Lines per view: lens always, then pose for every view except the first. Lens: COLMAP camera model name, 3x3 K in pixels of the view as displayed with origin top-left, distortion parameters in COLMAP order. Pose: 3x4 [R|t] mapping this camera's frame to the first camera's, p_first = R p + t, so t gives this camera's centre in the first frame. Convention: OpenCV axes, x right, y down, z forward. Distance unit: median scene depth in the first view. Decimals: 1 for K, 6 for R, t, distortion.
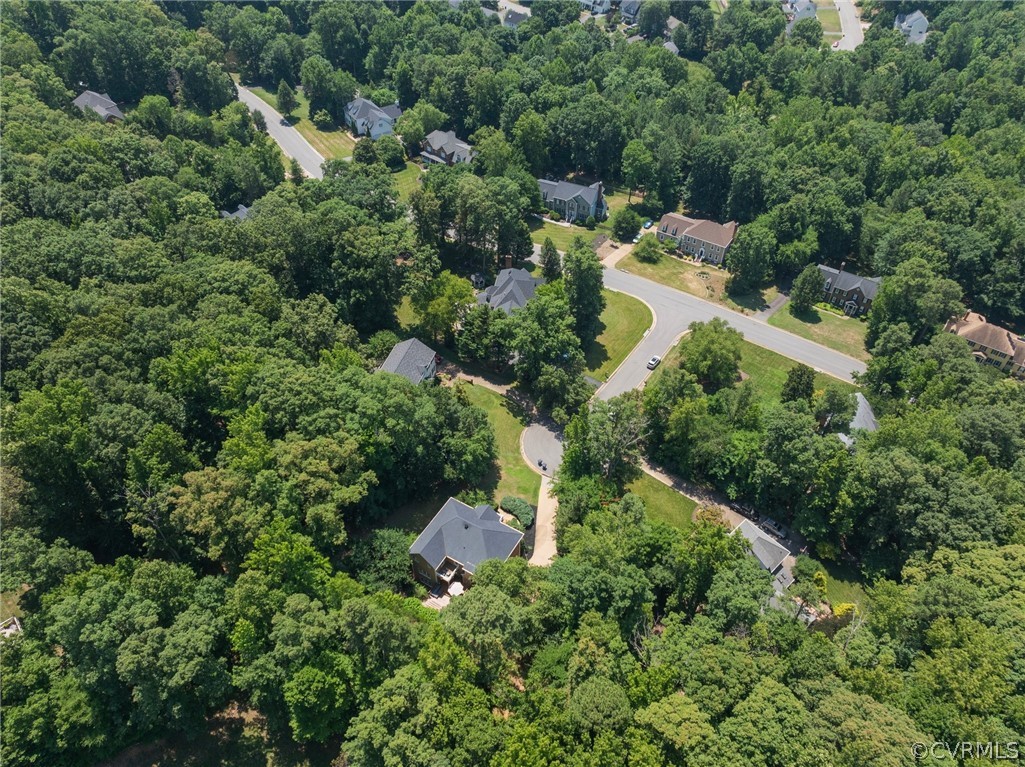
lens RADIAL K [[701.6, 0, 512.5], [0, 701.6, 383.5], [0, 0, 1]] dist [-0.002132, -0.000502]
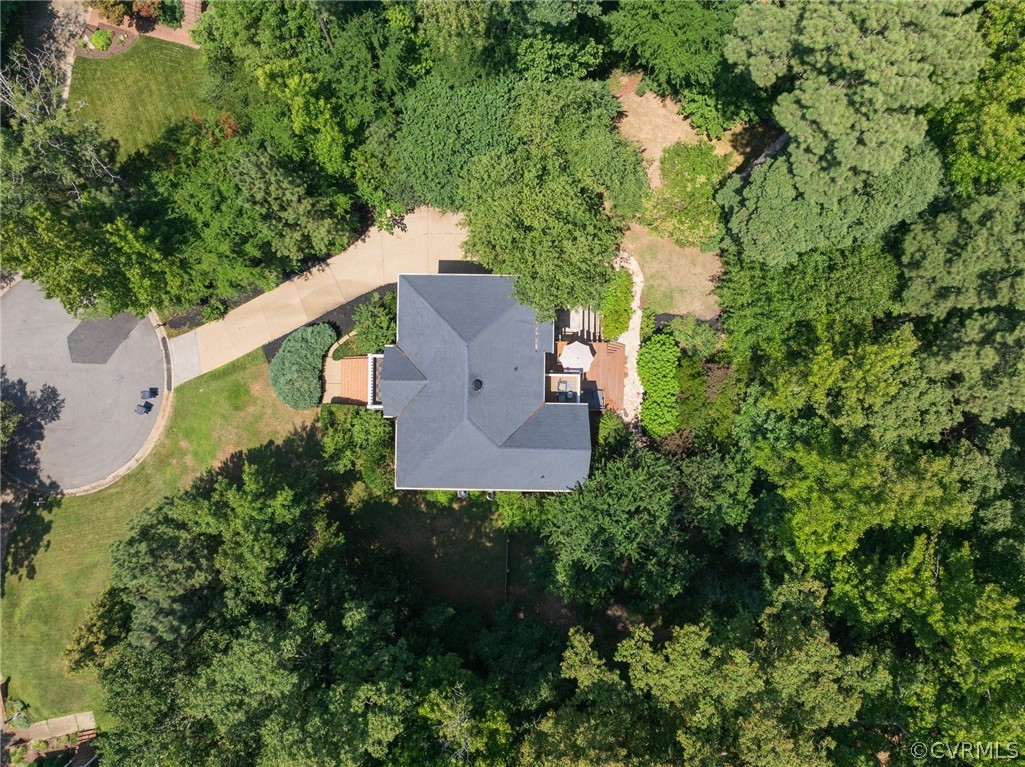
lens RADIAL K [[711.8, 0, 512.5], [0, 711.8, 383.5], [0, 0, 1]] dist [-0.013218, -0.001717]
pose [[-0.488893, -0.872313, -0.007340, -0.049705], [0.610248, -0.348006, 0.711680, -0.048662], [-0.623362, 0.343456, 0.702465, 0.494505]]
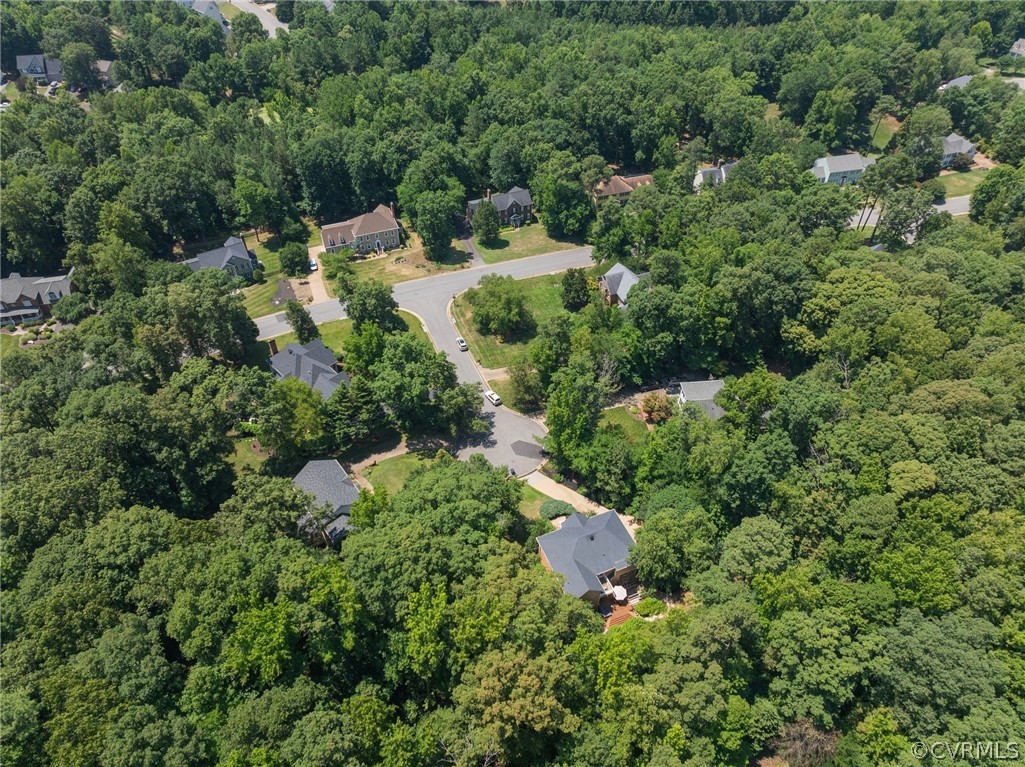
lens RADIAL K [[711.8, 0, 512.5], [0, 711.8, 383.5], [0, 0, 1]] dist [-0.013218, -0.001717]
pose [[0.601048, -0.571918, 0.558257, -0.396080], [0.572593, 0.795461, 0.198442, -0.160635], [-0.557564, 0.200381, 0.805586, 0.152480]]
